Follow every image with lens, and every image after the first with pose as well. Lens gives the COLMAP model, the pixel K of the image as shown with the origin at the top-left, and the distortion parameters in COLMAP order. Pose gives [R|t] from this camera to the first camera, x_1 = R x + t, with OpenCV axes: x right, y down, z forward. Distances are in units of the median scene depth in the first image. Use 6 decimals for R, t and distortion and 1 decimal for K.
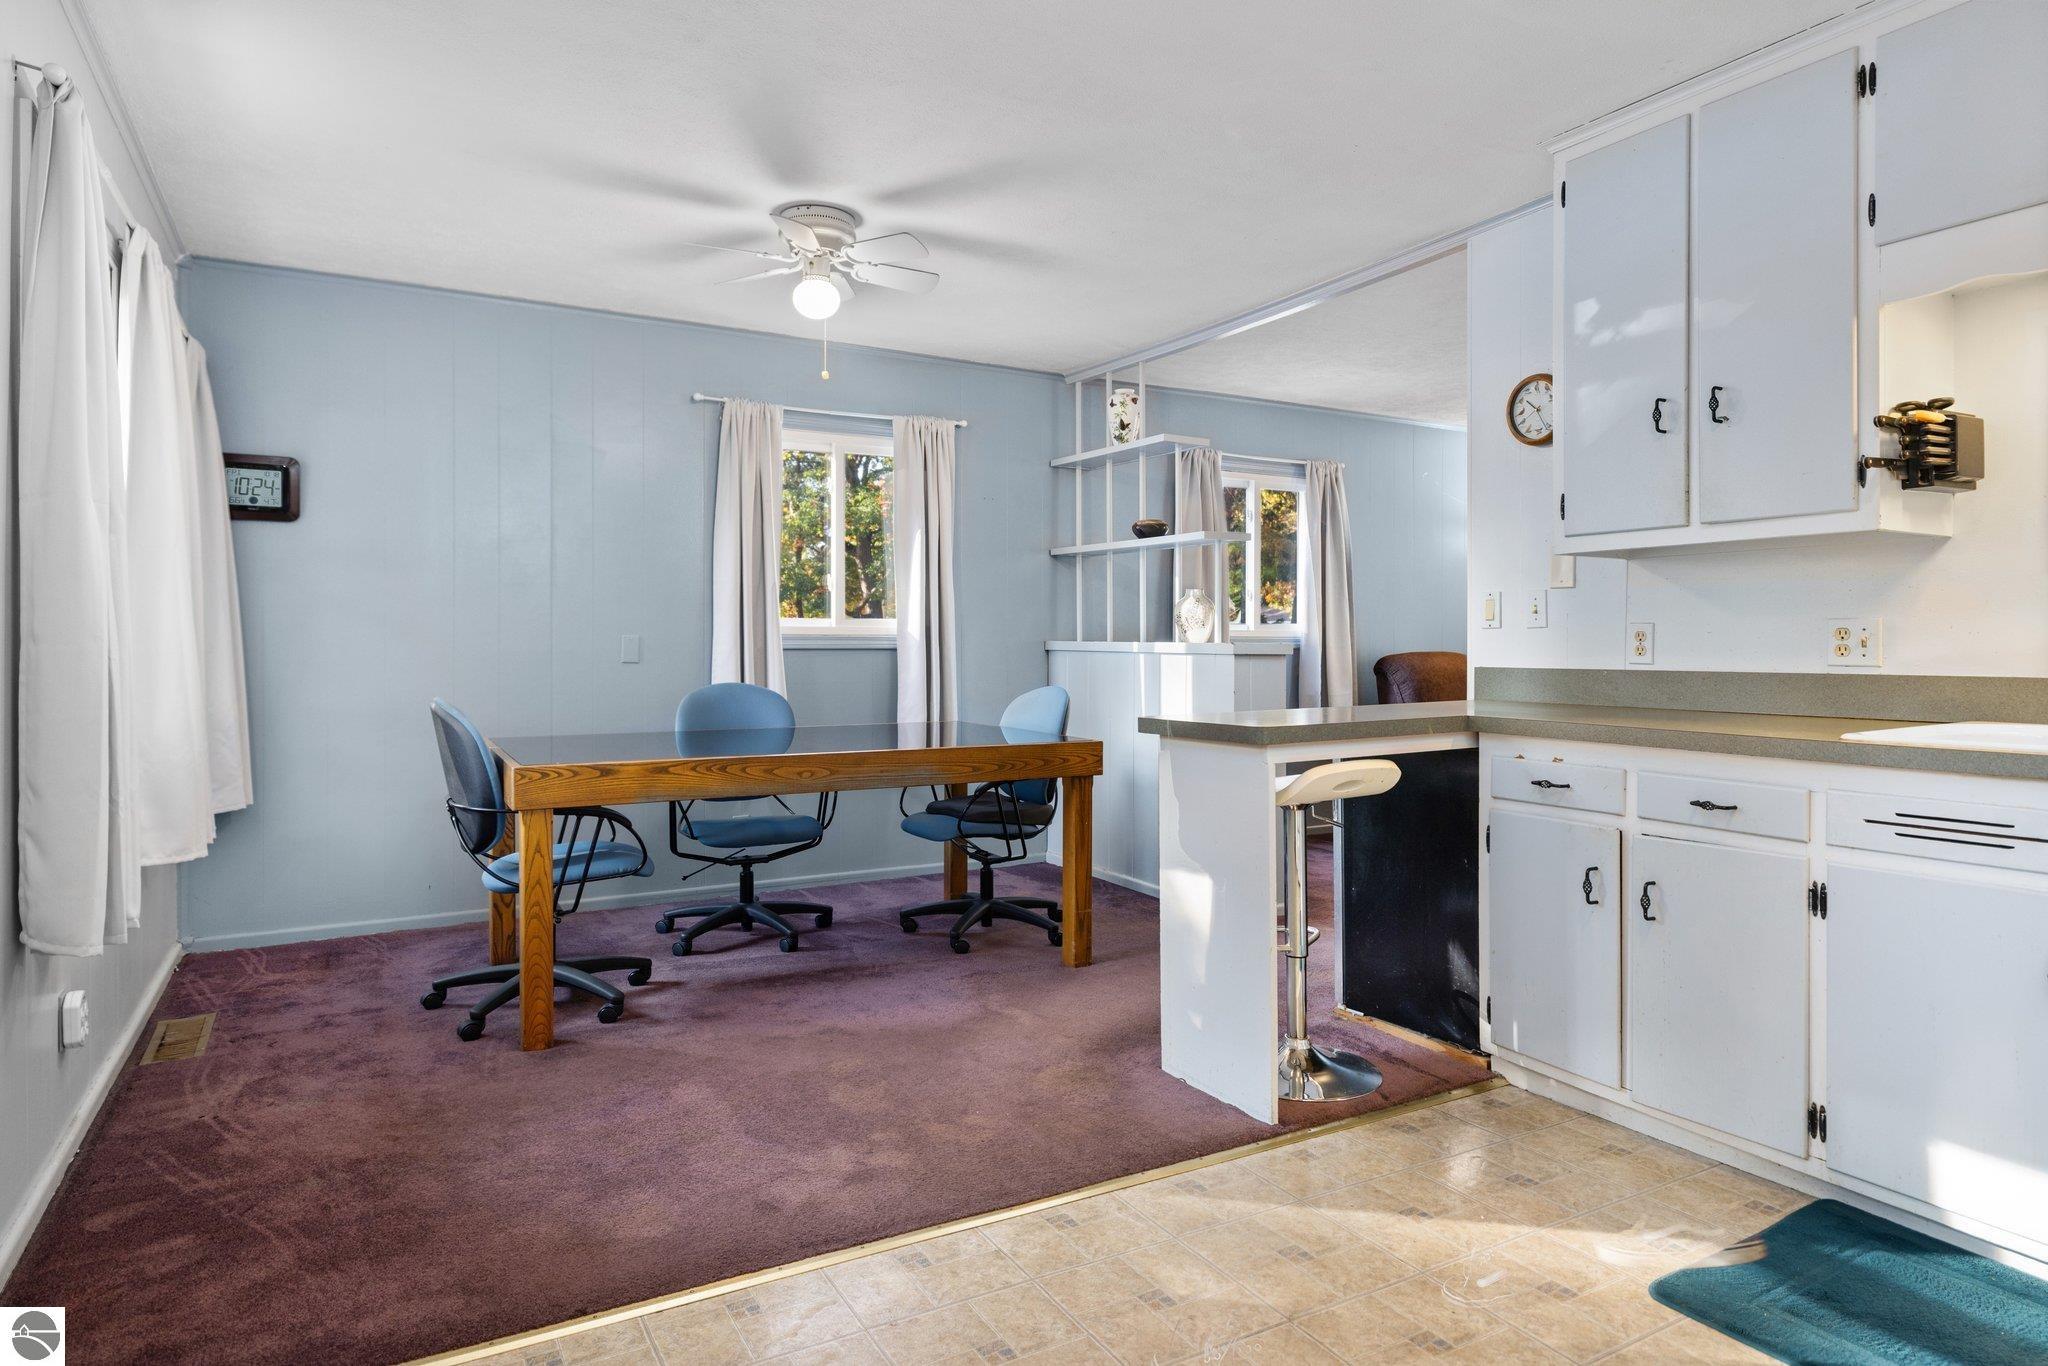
lens RADIAL K [[1161.7, 0, 1015.3], [0, 1161.7, 671.3], [0, 0, 1]] dist [0.007736, -0.000197]
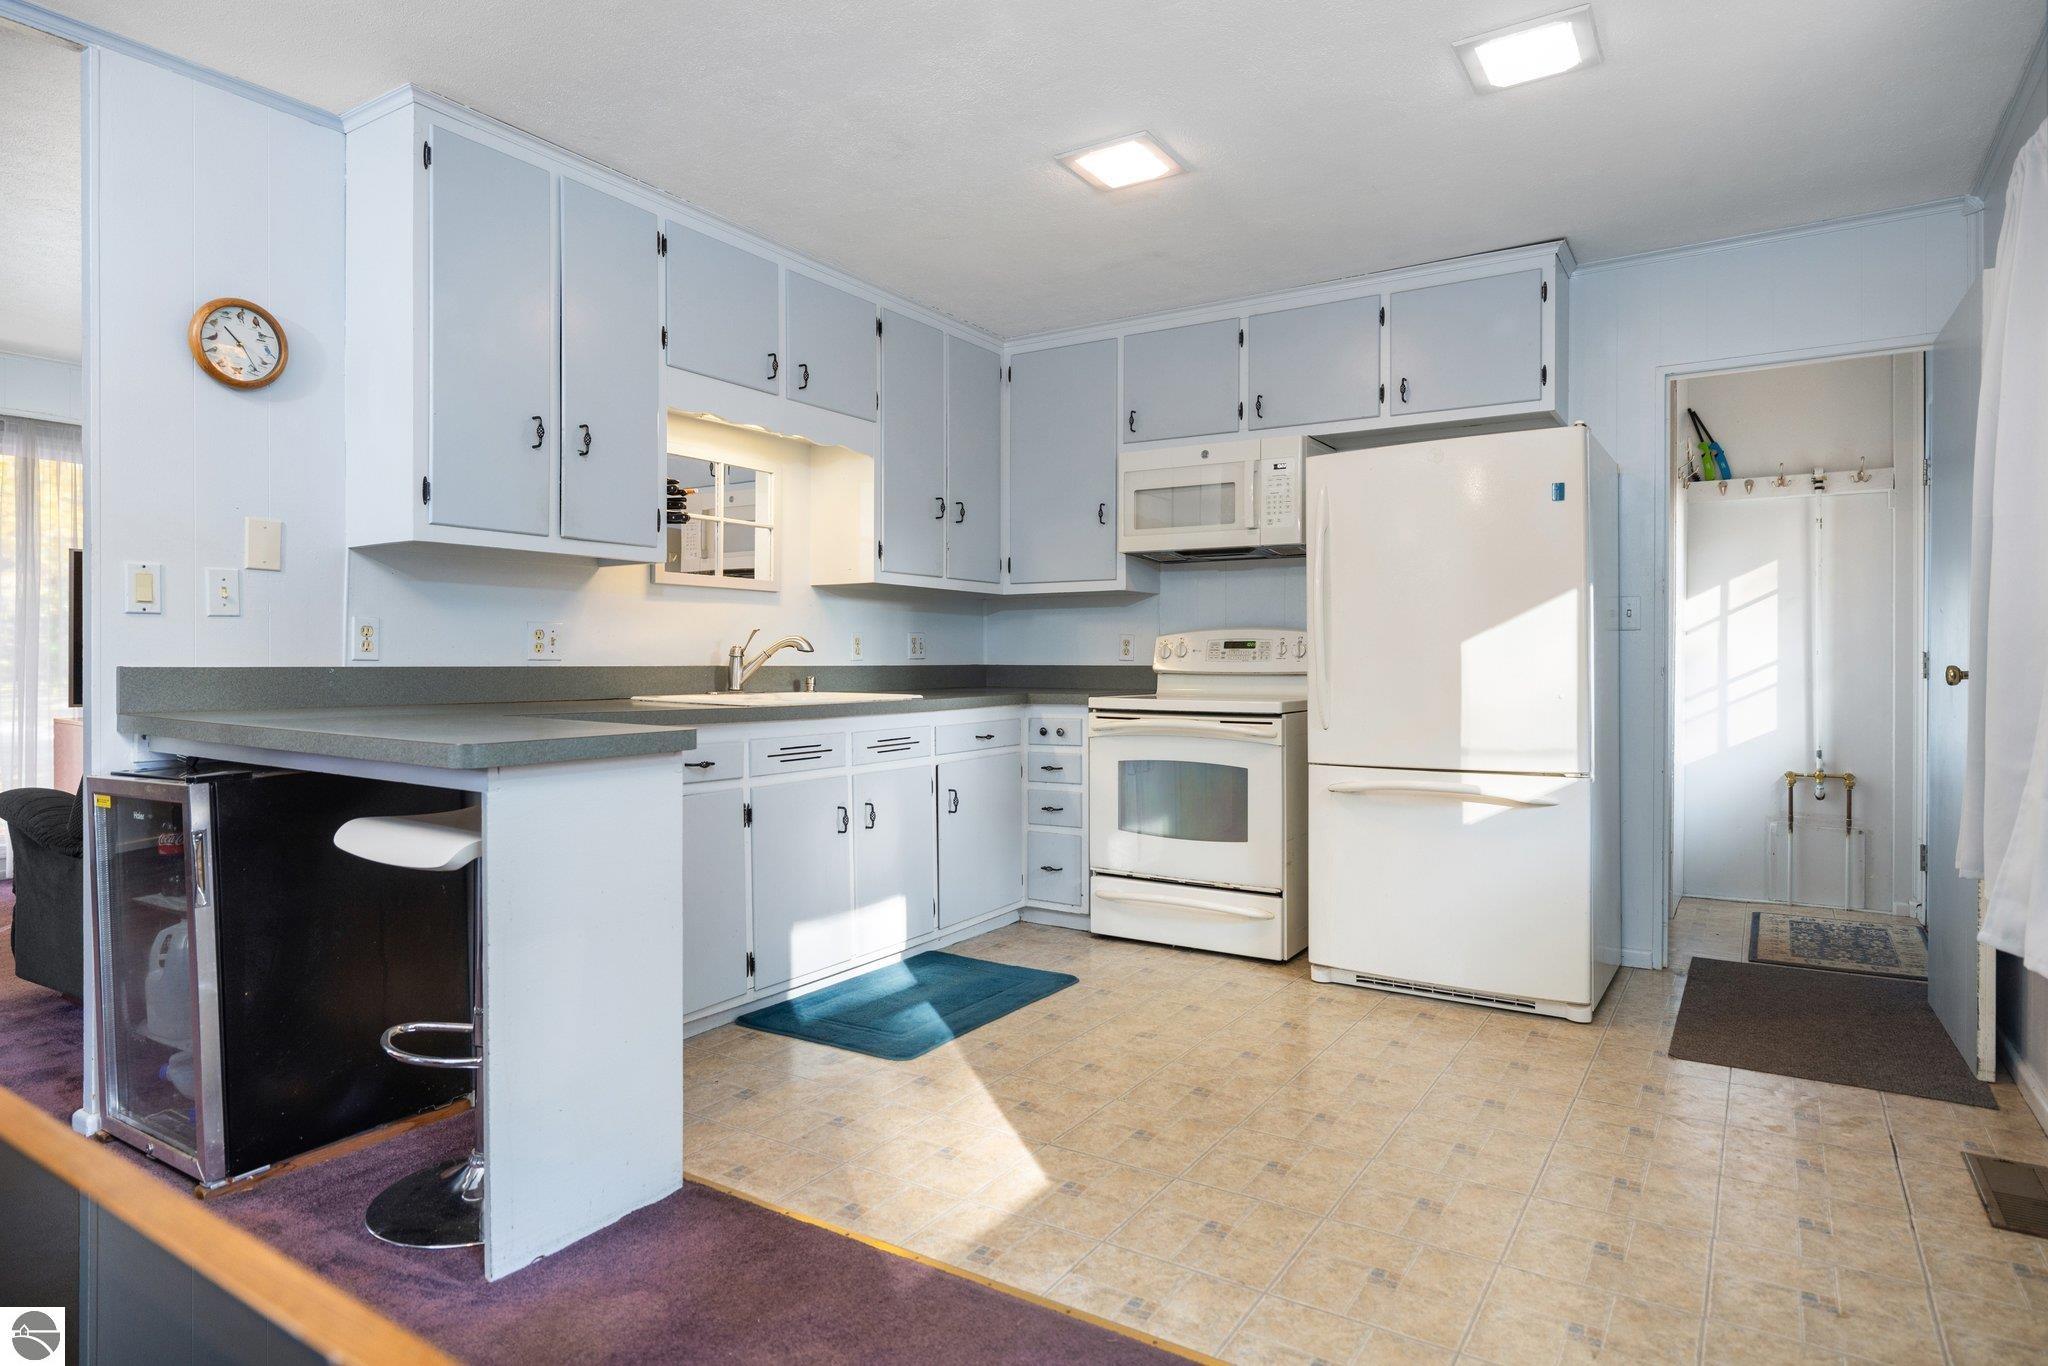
lens RADIAL K [[1161.7, 0, 1018.2], [0, 1161.7, 670.4], [0, 0, 1]] dist [0.007736, -0.000197]
pose [[-0.462944, -0.014686, 0.886266, -0.726804], [0.012692, 0.999650, 0.023194, -0.017699], [-0.886297, 0.021986, -0.462596, 1.277434]]
